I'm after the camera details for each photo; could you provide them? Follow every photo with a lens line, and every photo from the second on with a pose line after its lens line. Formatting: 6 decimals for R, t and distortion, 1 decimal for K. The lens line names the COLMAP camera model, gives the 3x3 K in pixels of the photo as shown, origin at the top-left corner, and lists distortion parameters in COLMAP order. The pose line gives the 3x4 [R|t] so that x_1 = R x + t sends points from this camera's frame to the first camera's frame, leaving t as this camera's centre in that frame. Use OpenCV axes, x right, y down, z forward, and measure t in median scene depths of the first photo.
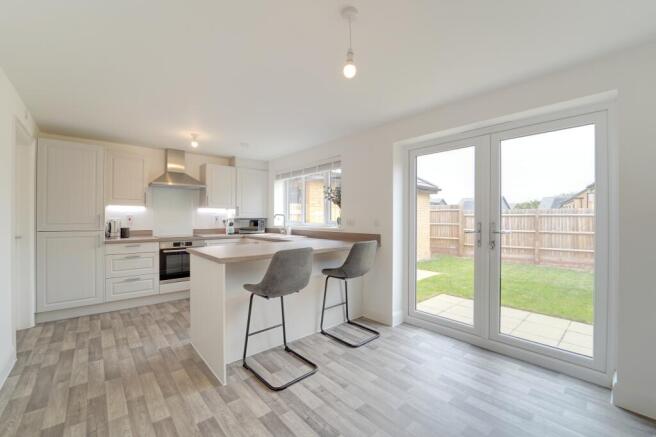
lens RADIAL K [[262.6, 0, 334.1], [0, 262.6, 213.3], [0, 0, 1]] dist [-0.007866, -0.000793]
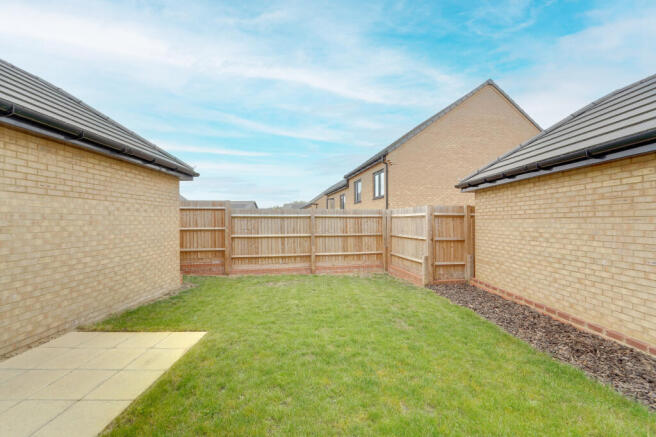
lens RADIAL K [[262.6, 0, 329.0], [0, 262.6, 223.3], [0, 0, 1]] dist [-0.007866, -0.000793]
pose [[0.656854, -0.009783, 0.753954, 0.147771], [-0.011074, 0.999683, 0.022619, 0.009820], [-0.753936, -0.023206, 0.656538, 0.372273]]
